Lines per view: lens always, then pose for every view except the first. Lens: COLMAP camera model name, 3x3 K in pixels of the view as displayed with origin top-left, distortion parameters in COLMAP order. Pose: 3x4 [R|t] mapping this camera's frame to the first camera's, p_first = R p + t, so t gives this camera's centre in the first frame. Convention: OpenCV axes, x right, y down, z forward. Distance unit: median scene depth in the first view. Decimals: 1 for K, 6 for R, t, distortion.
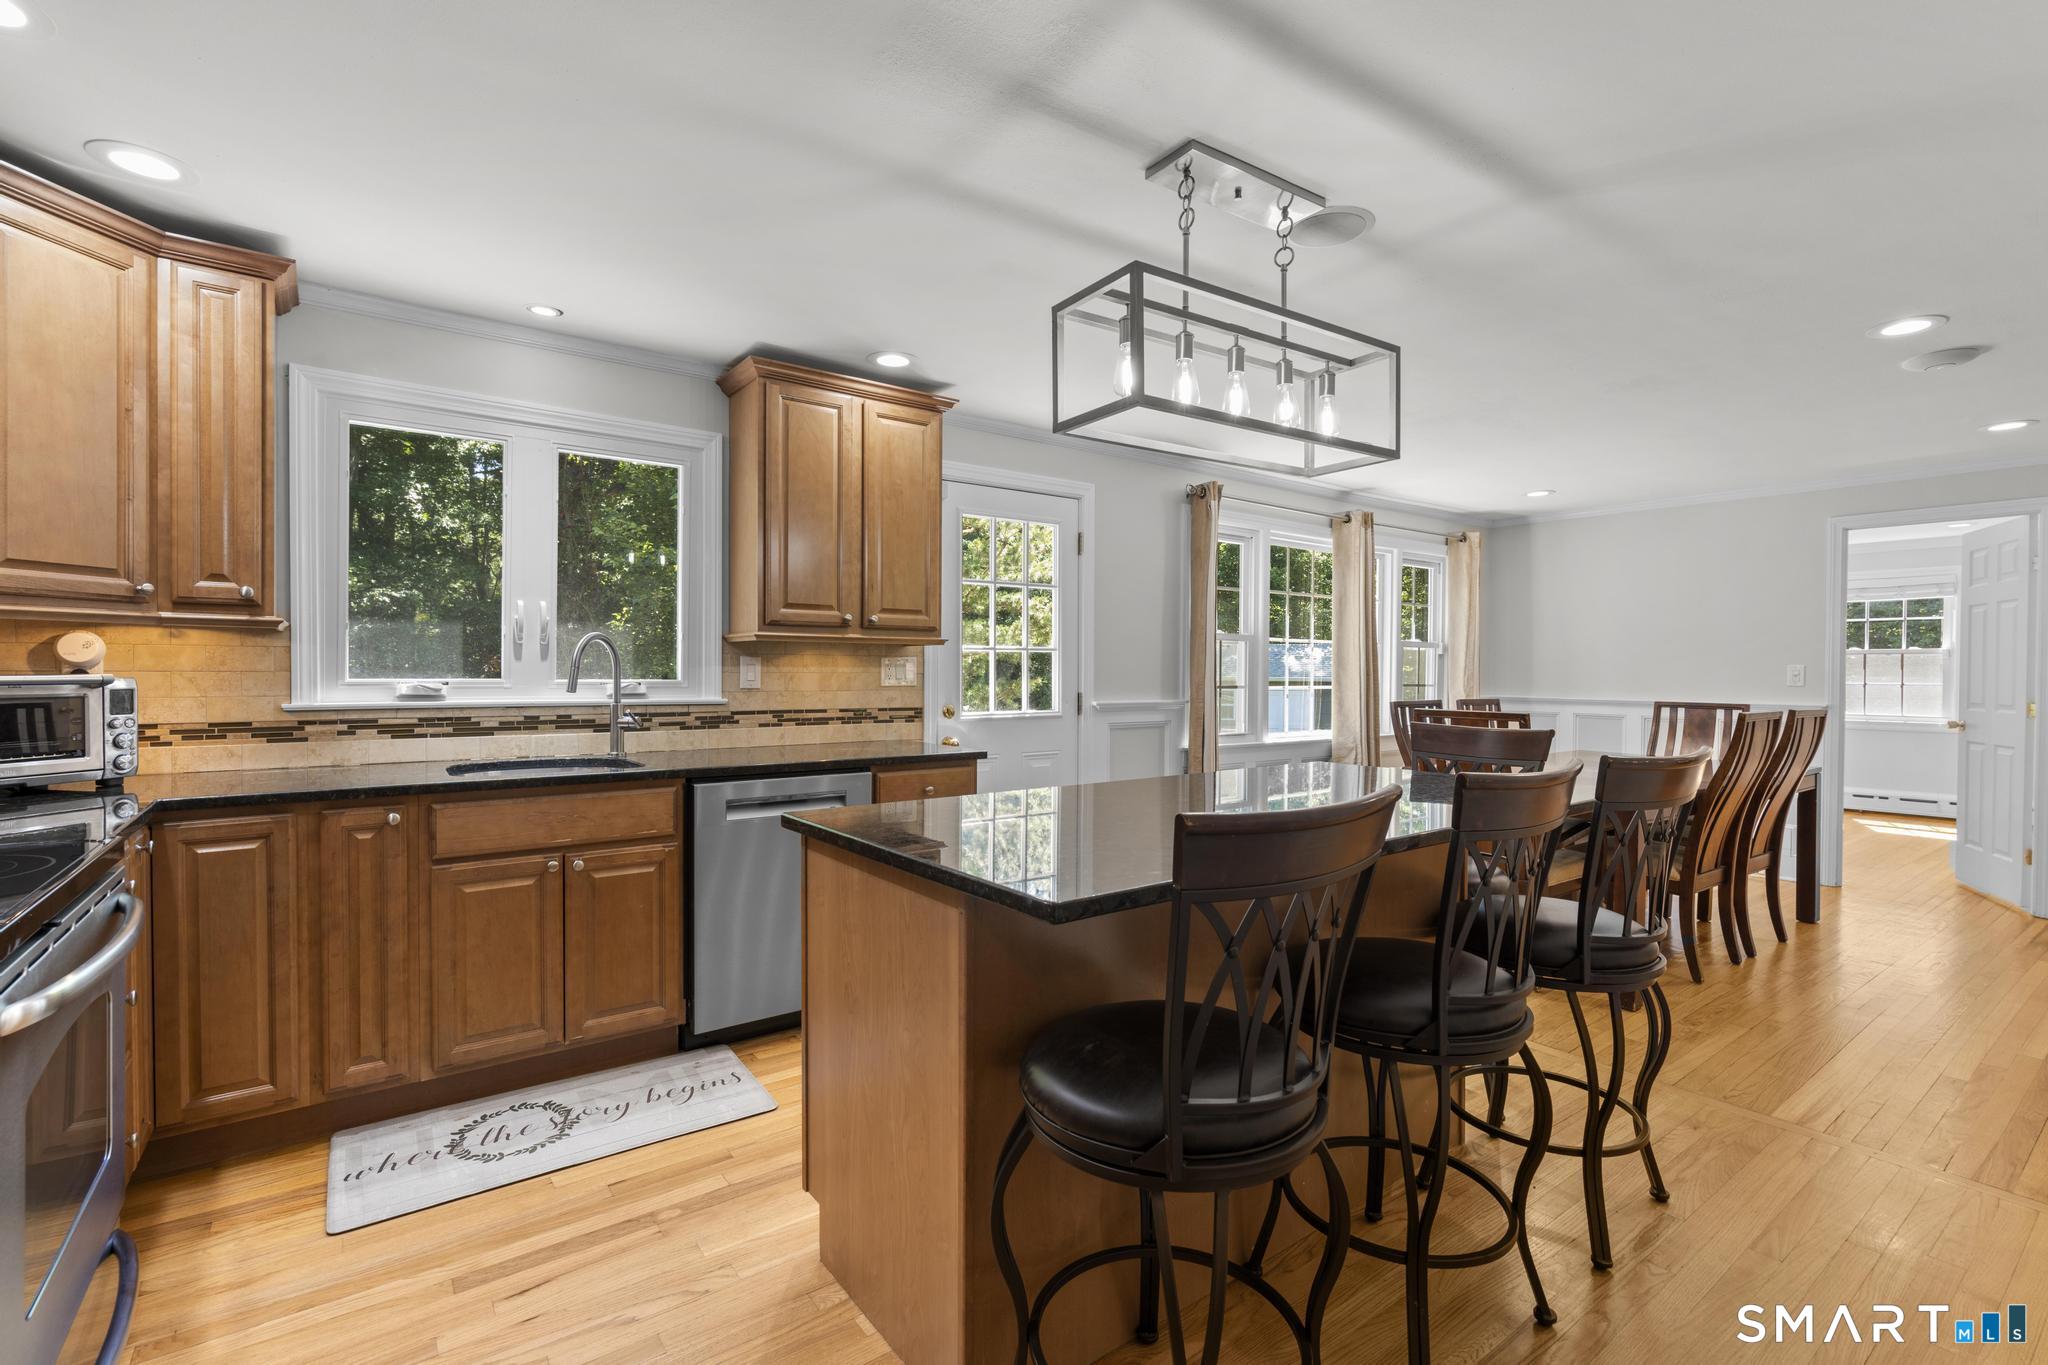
lens RADIAL K [[922.3, 0, 1028.7], [0, 922.3, 683.2], [0, 0, 1]] dist [-0.003821, 0.001850]
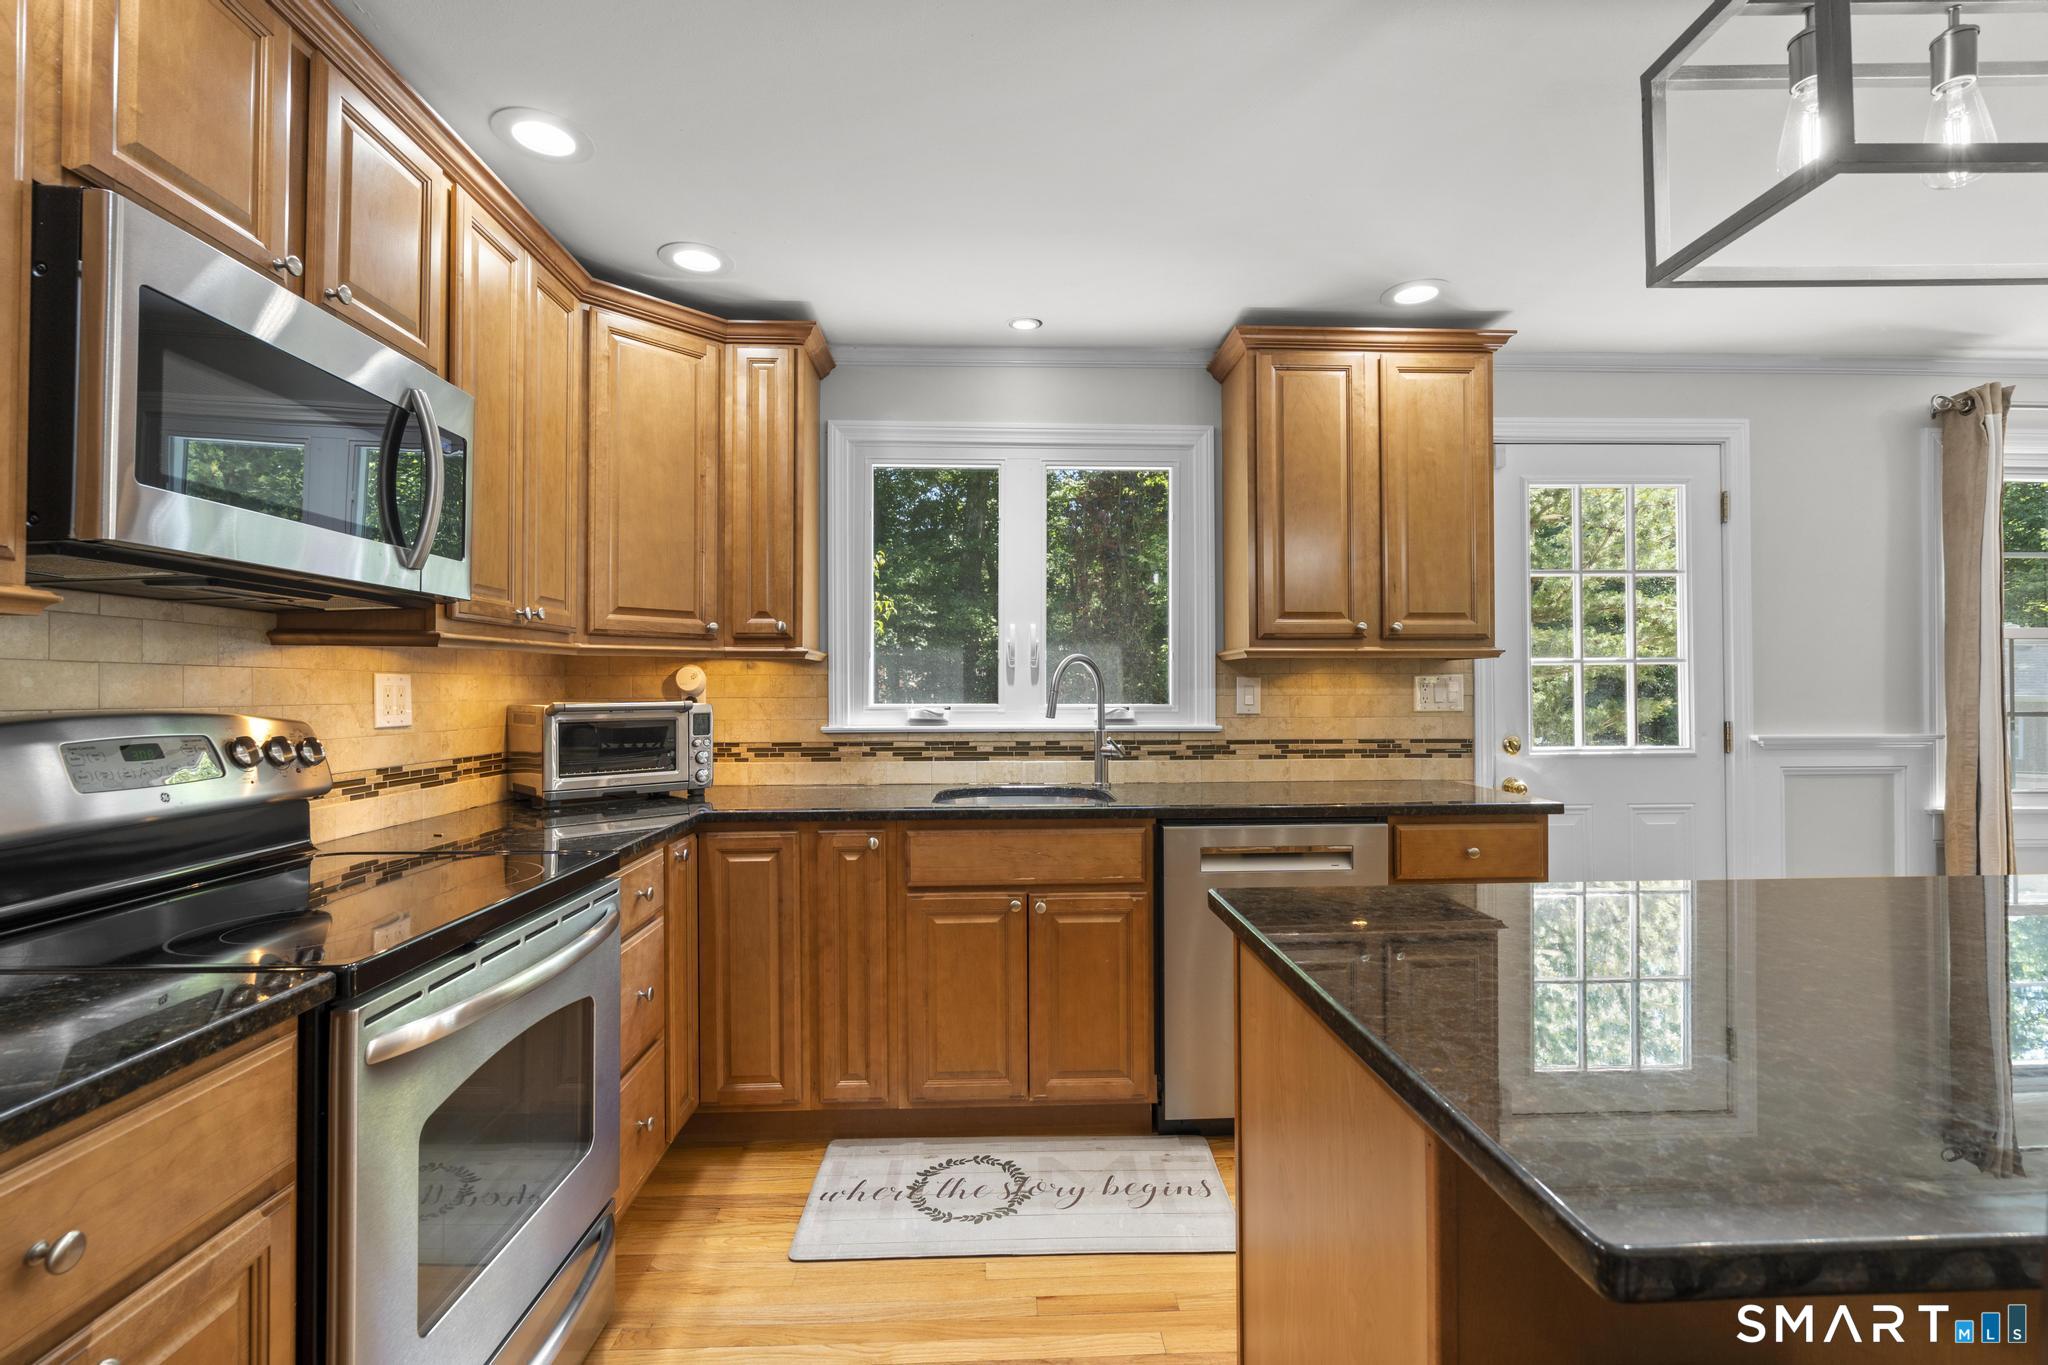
lens RADIAL K [[922.3, 0, 1028.7], [0, 922.3, 683.2], [0, 0, 1]] dist [-0.003821, 0.001850]
pose [[0.825239, -0.012879, -0.564637, 0.021057], [-0.000120, 0.999736, -0.022980, -0.004188], [0.564783, 0.019032, 0.825020, 0.212796]]
